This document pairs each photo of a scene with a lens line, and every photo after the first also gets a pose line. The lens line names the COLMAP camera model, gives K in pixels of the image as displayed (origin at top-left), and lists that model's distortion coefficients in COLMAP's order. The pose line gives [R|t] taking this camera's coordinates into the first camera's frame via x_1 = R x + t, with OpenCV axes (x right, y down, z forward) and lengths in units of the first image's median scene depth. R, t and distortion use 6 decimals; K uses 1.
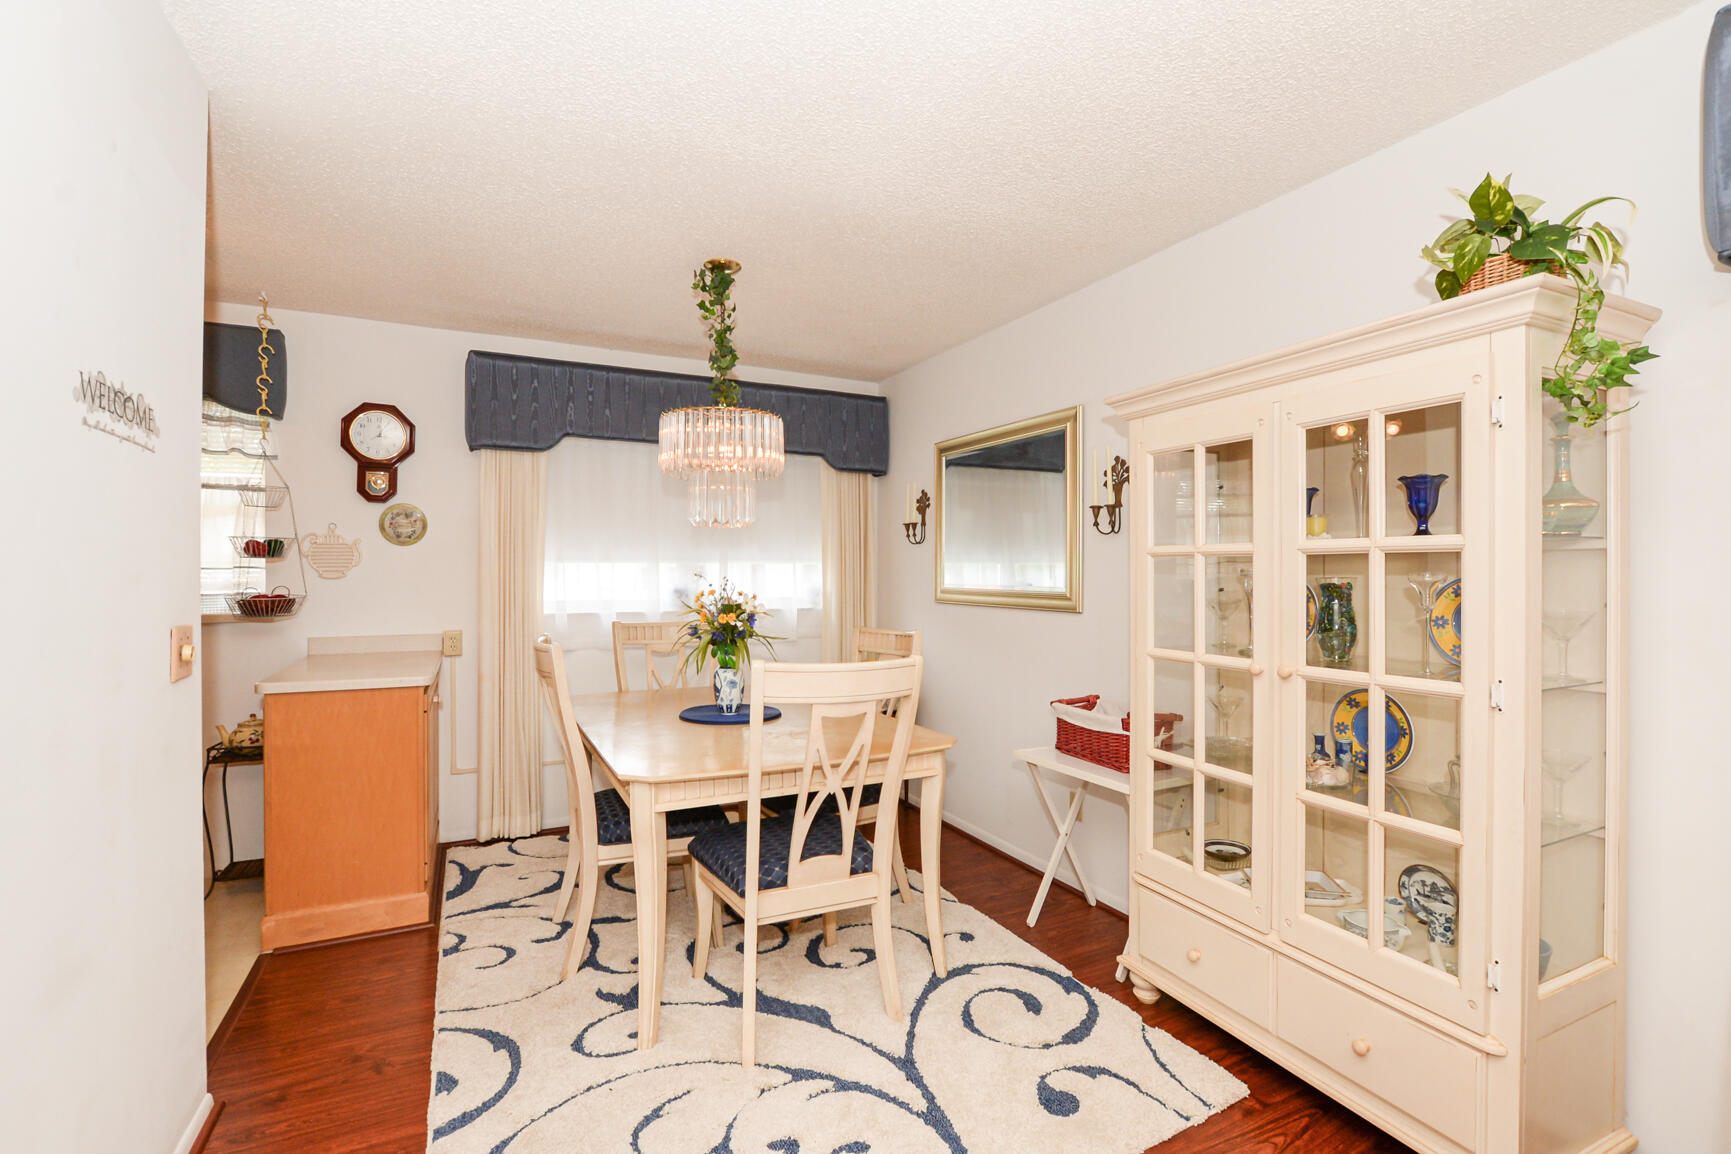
lens RADIAL K [[777.9, 0, 868.2], [0, 777.9, 573.6], [0, 0, 1]] dist [-0.012186, -0.000059]
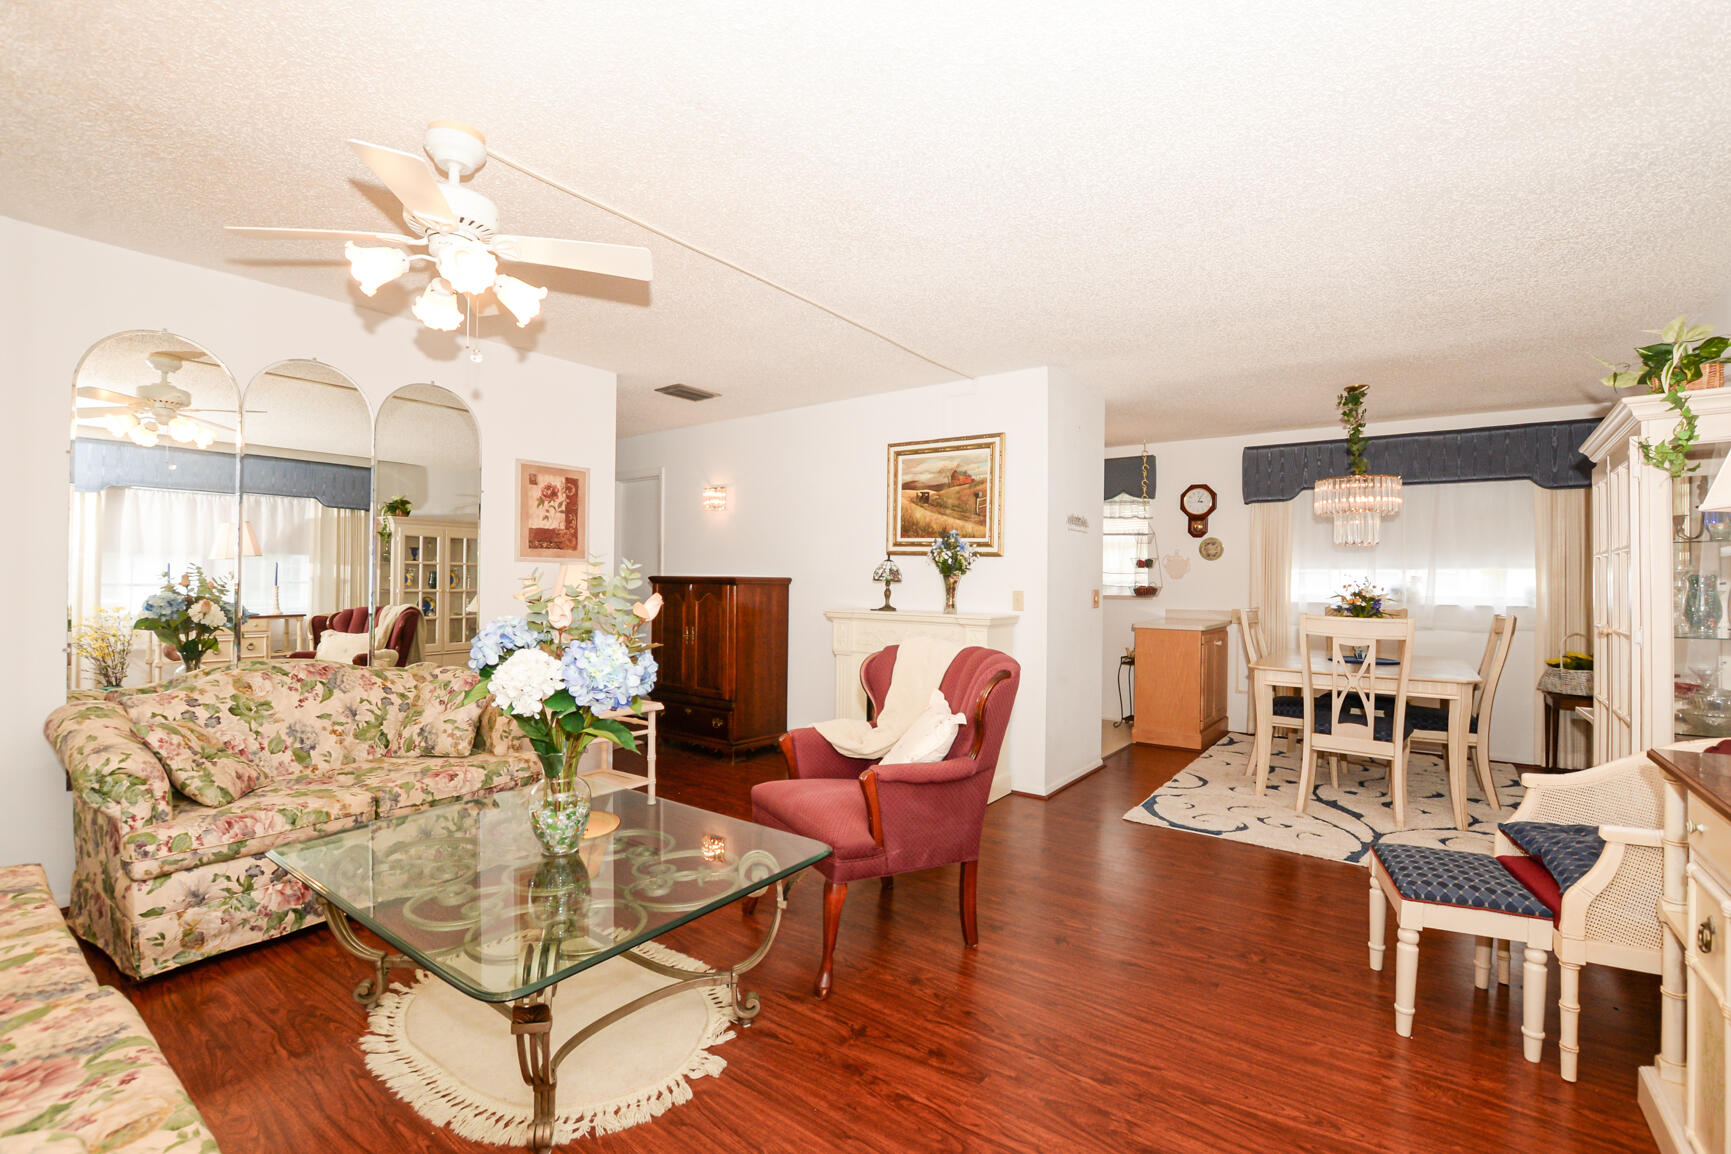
lens RADIAL K [[777.9, 0, 868.2], [0, 777.9, 573.6], [0, 0, 1]] dist [-0.012186, -0.000059]
pose [[0.457107, -0.003831, -0.889404, 0.670261], [-0.010401, 0.999899, -0.009653, 0.020902], [0.889351, 0.013663, 0.457021, -0.560900]]
